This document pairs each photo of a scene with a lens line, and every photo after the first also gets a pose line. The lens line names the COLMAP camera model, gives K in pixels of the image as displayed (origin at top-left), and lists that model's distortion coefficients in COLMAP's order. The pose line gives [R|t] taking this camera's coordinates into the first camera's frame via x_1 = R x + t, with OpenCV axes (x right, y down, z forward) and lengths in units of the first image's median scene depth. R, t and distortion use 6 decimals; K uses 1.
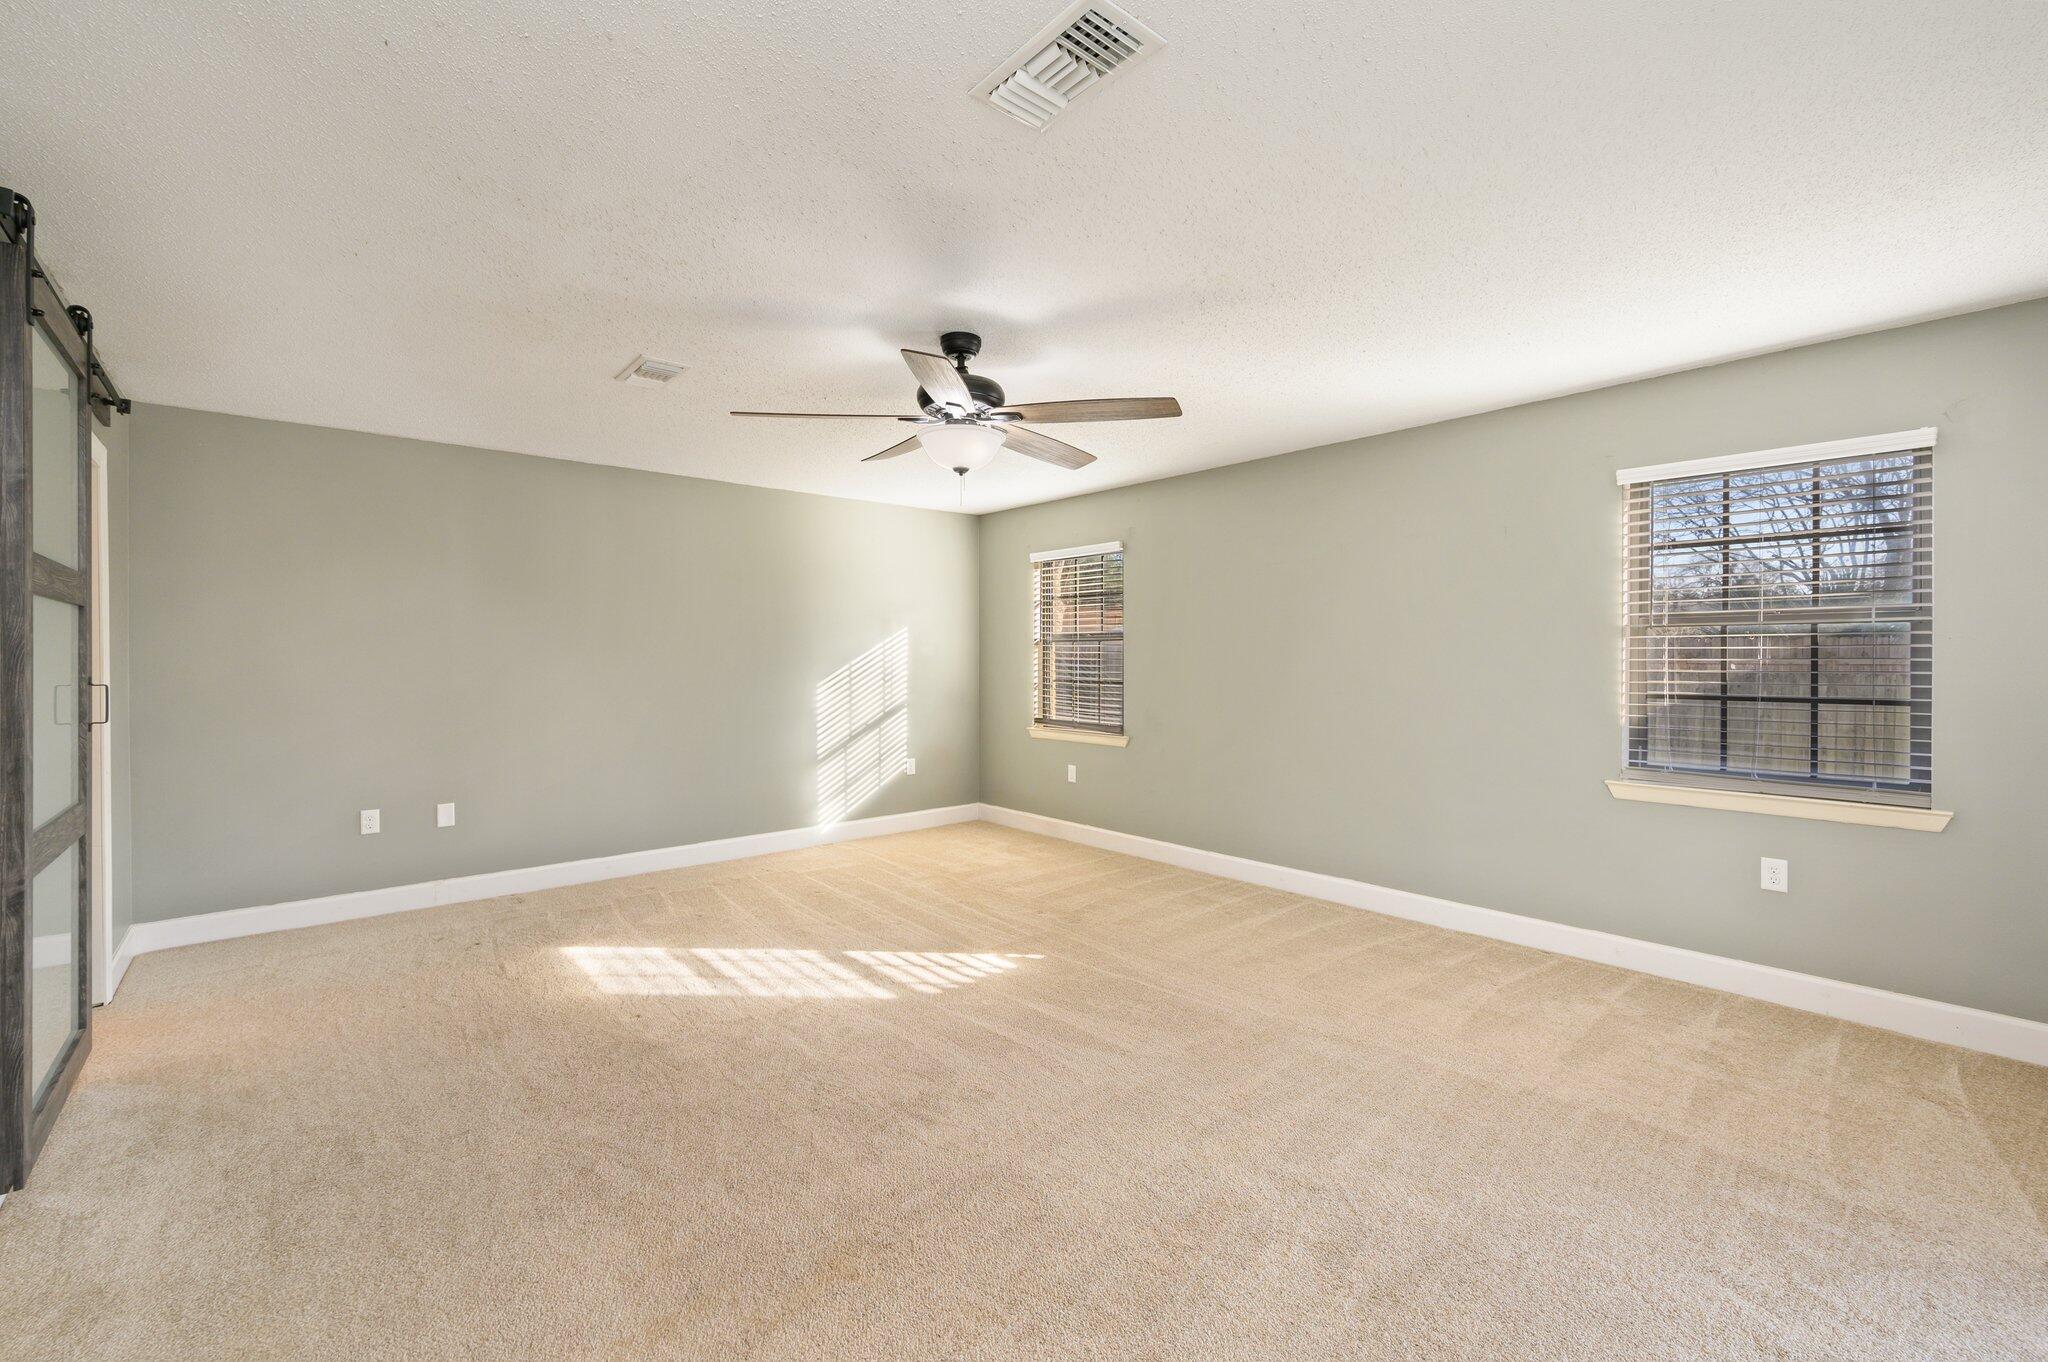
lens RADIAL K [[850.1, 0, 1029.6], [0, 850.1, 659.8], [0, 0, 1]] dist [-0.000186, -0.001677]
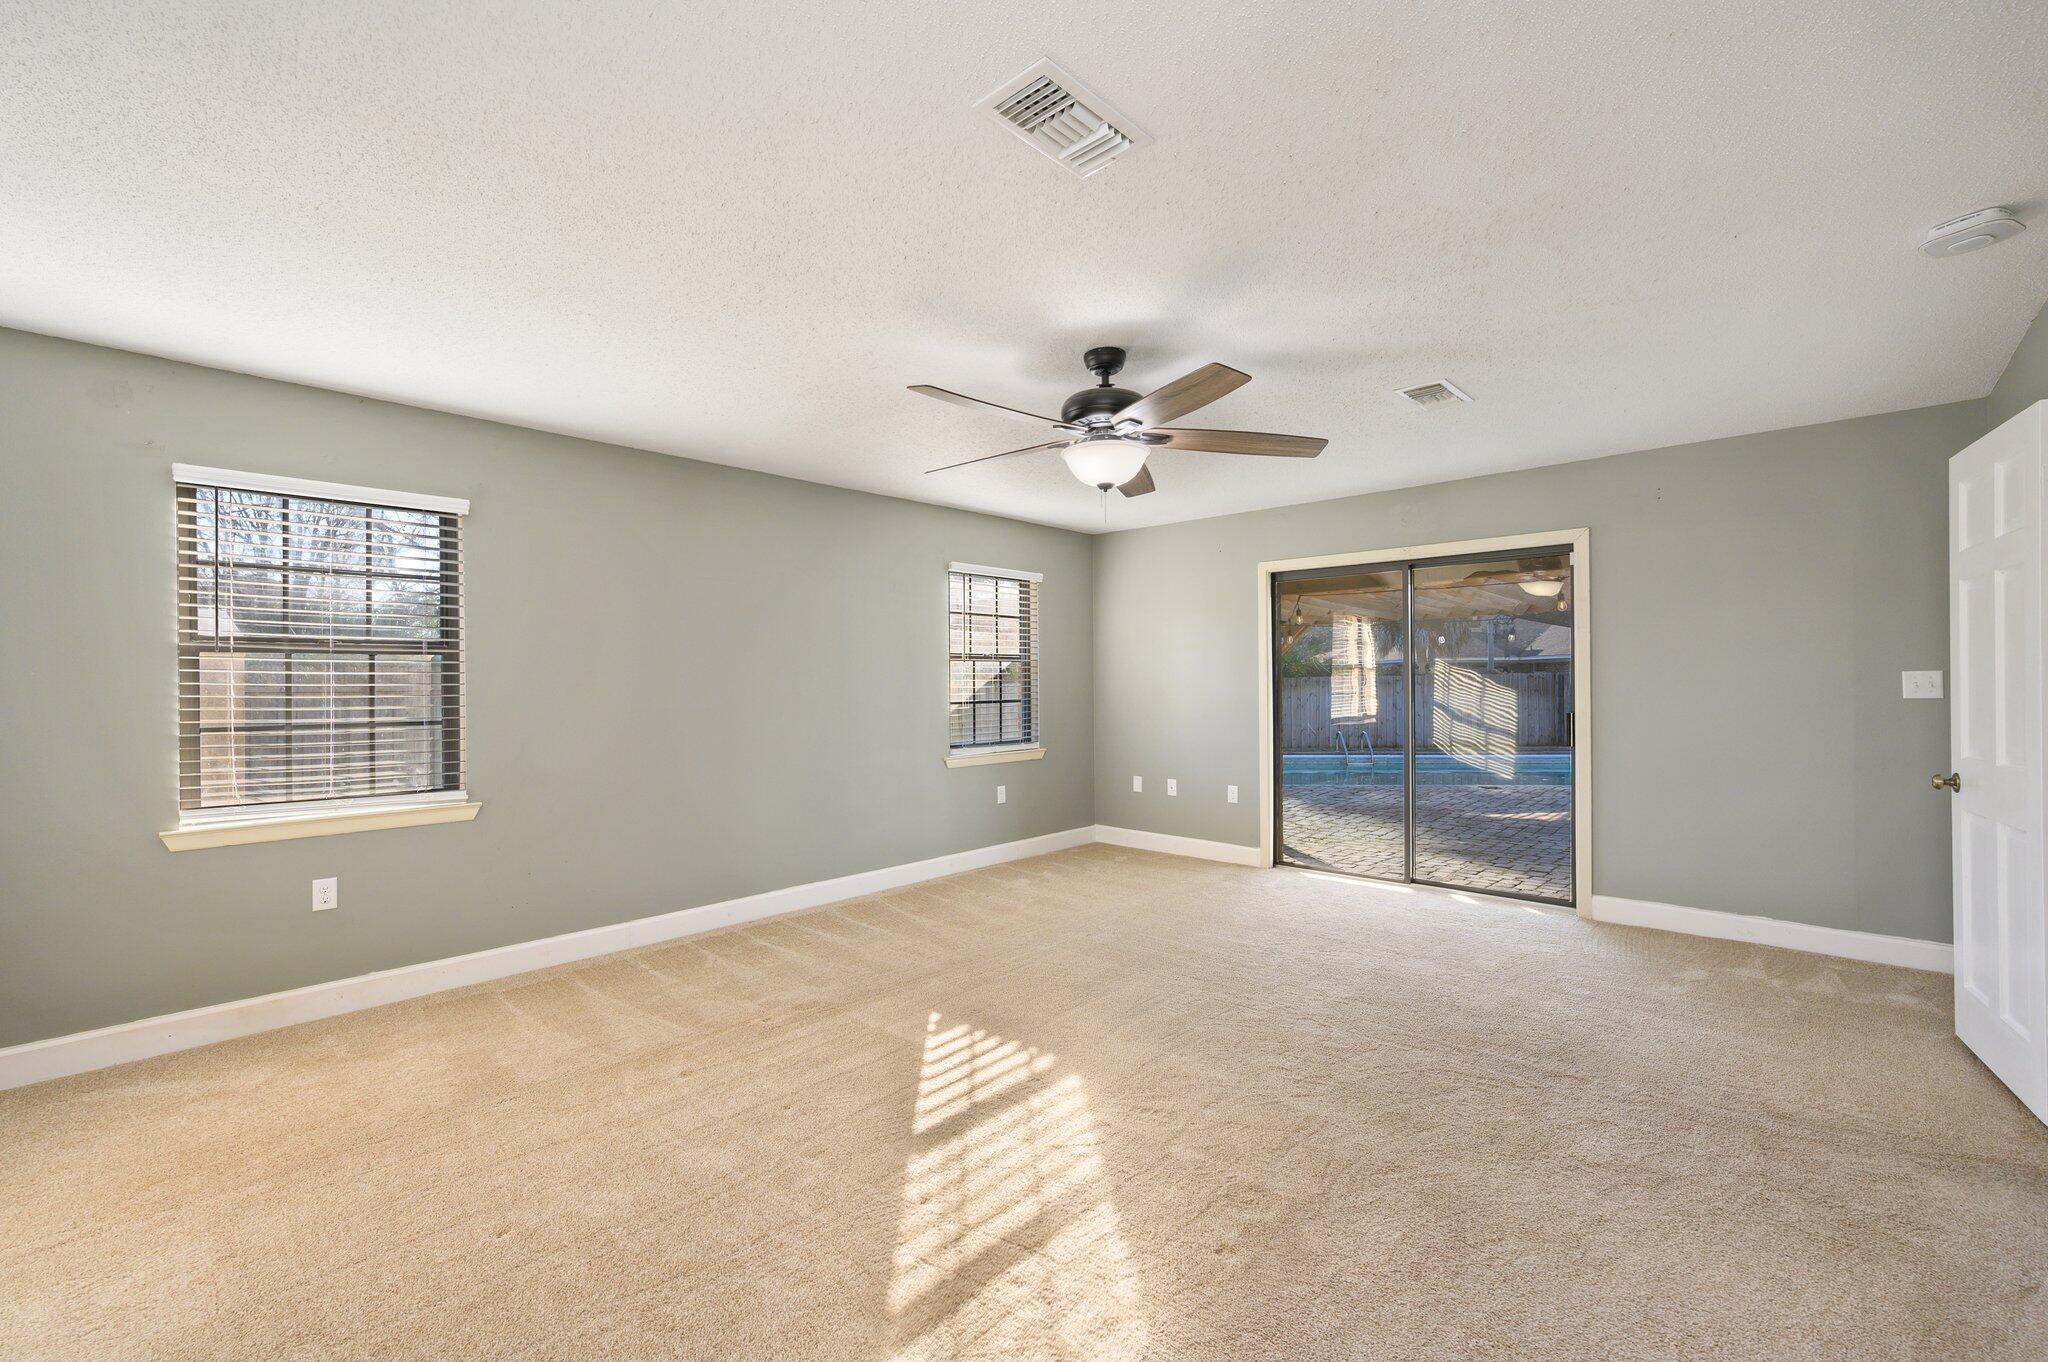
lens RADIAL K [[850.1, 0, 1016.9], [0, 850.1, 687.6], [0, 0, 1]] dist [-0.000186, -0.001677]
pose [[-0.087358, -0.007542, 0.996148, -0.885738], [0.007711, 0.999936, 0.008247, 0.000419], [-0.996147, 0.008401, -0.087294, 1.000404]]
